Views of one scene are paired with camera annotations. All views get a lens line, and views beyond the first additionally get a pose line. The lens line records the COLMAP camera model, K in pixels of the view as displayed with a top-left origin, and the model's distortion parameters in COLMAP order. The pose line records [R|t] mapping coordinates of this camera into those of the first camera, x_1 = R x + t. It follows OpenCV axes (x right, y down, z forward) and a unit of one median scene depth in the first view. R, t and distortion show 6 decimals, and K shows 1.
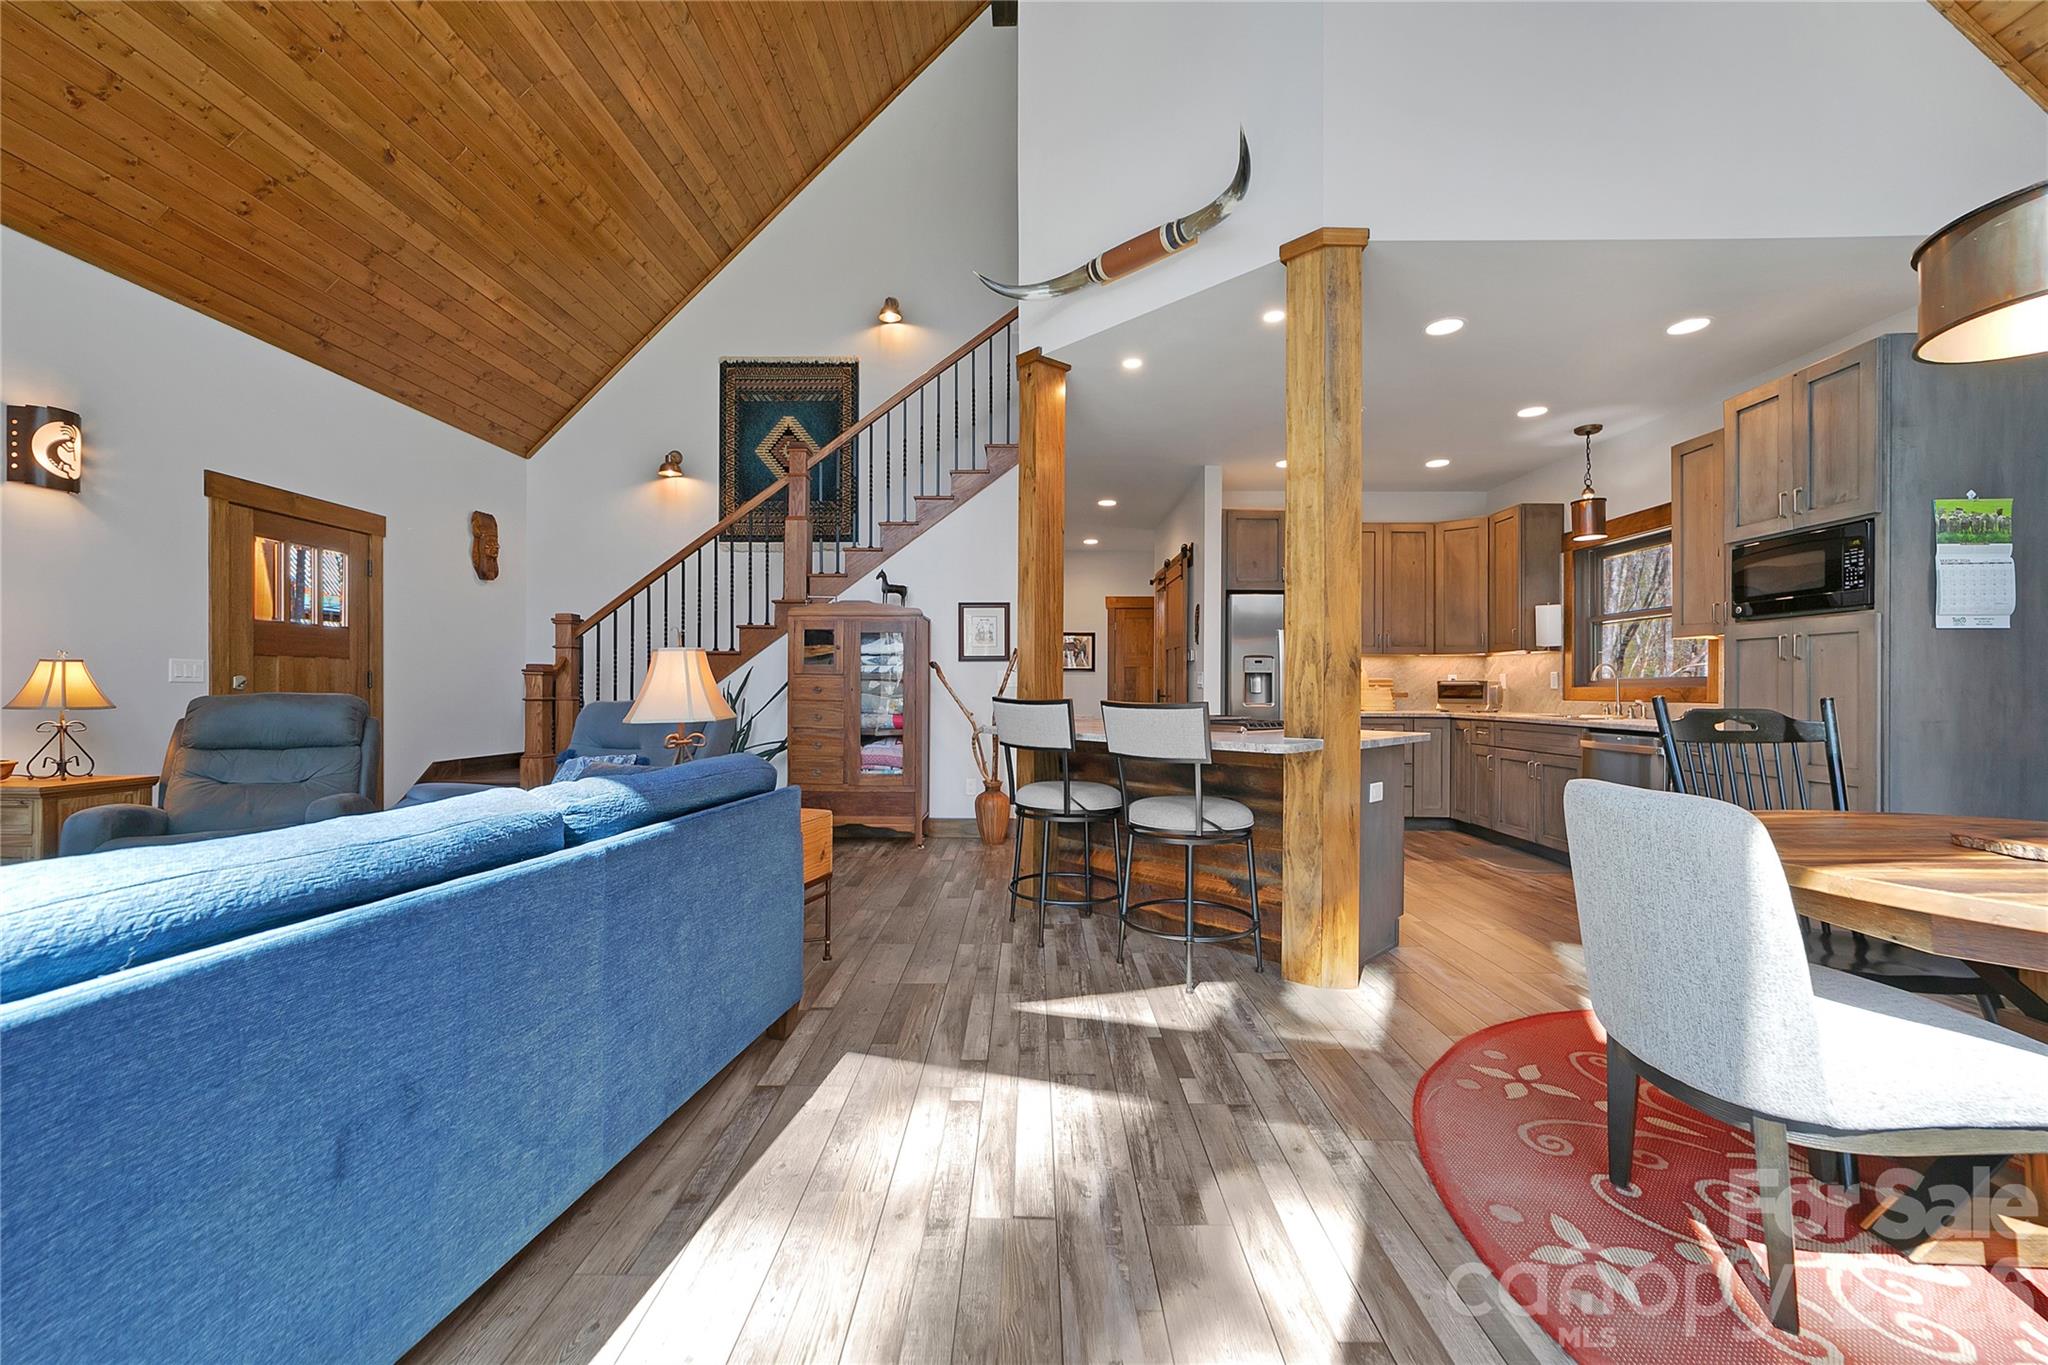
lens RADIAL K [[799.4, 0, 1030.6], [0, 799.4, 683.5], [0, 0, 1]] dist [-0.013488, 0.003724]
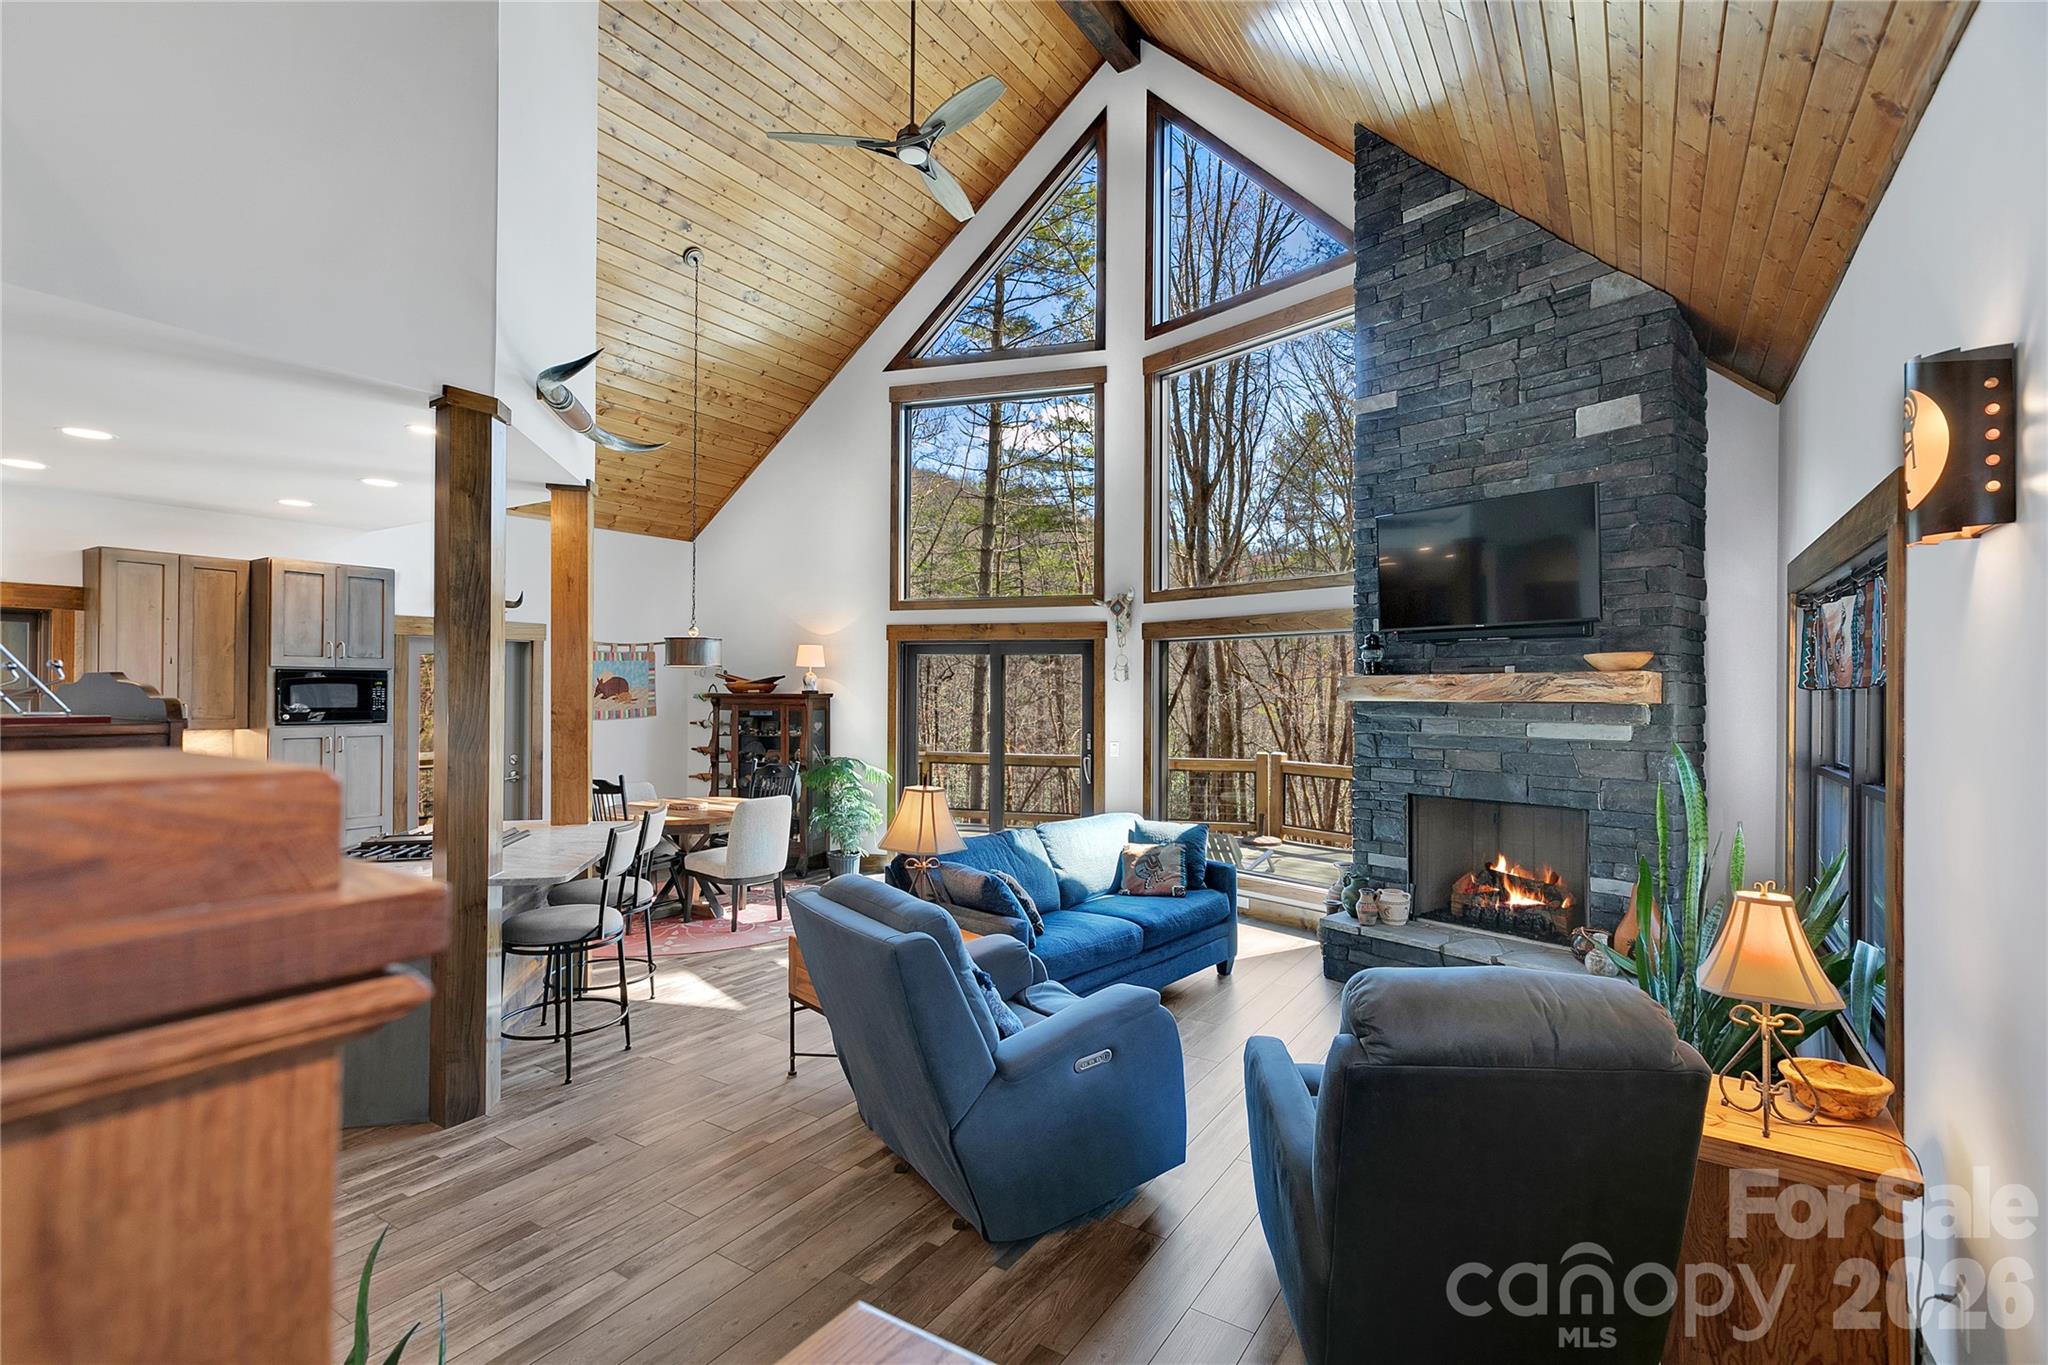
lens RADIAL K [[943.2, 0, 1028.1], [0, 943.2, 687.0], [0, 0, 1]] dist [0.008960, 0.001930]
pose [[-0.834437, -0.007132, 0.551058, -0.707336], [-0.008876, 0.999960, -0.000498, -0.102682], [-0.551033, -0.005306, -0.834467, 1.094570]]
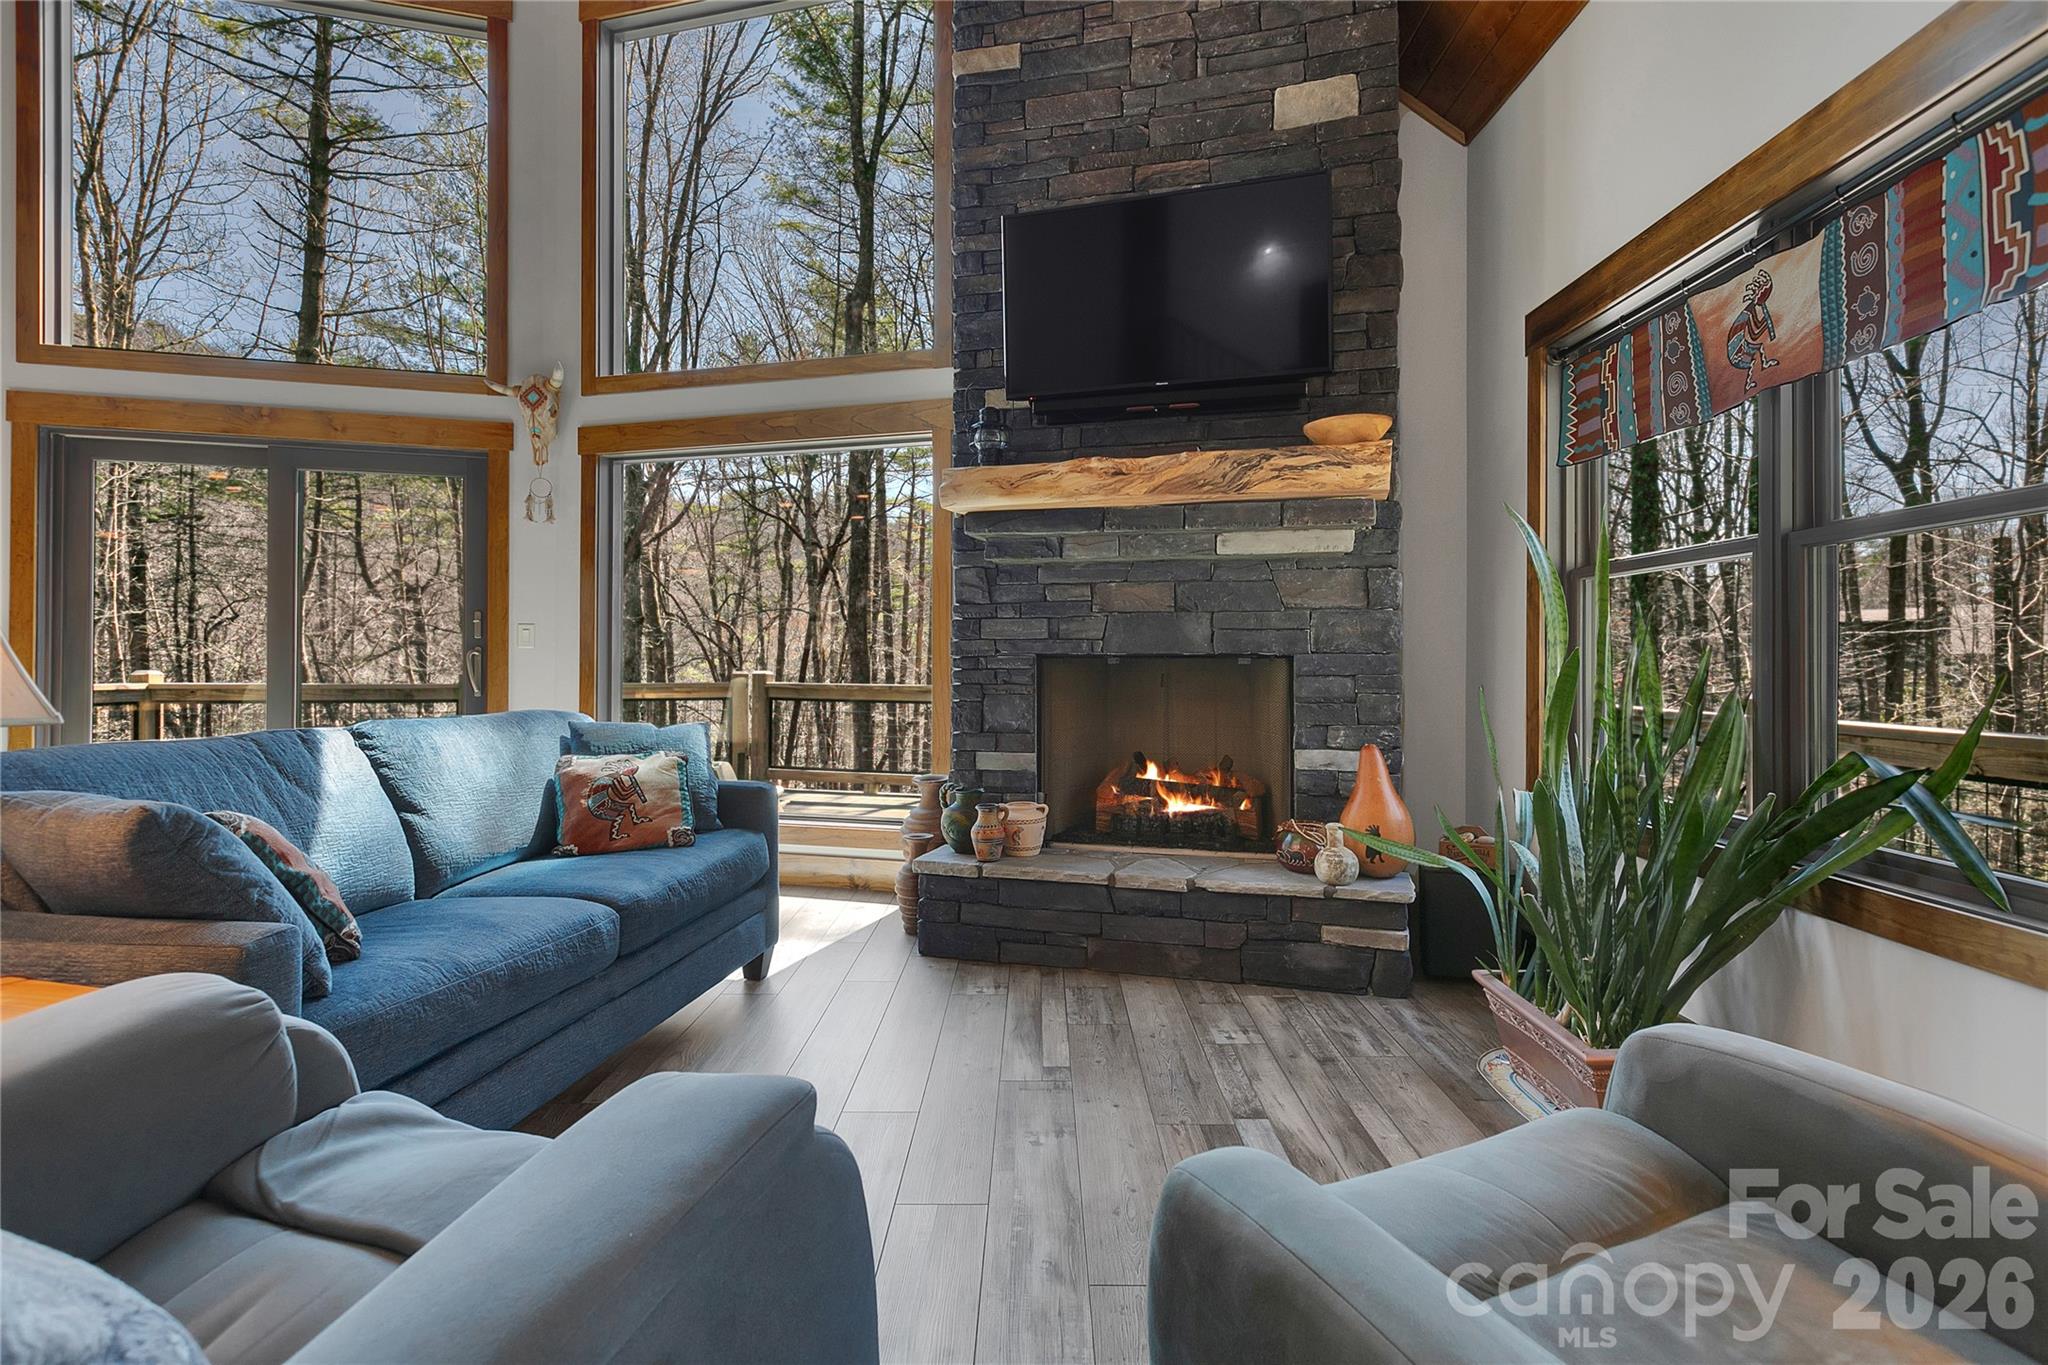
lens RADIAL K [[1006.5, 0, 1040.0], [0, 1006.5, 651.5], [0, 0, 1]] dist [0.004456, -0.001042]
pose [[-0.999964, -0.008504, 0.000406, -0.499446], [-0.008508, 0.999900, -0.011296, 0.009087], [-0.000310, -0.011299, -0.999936, 0.747002]]
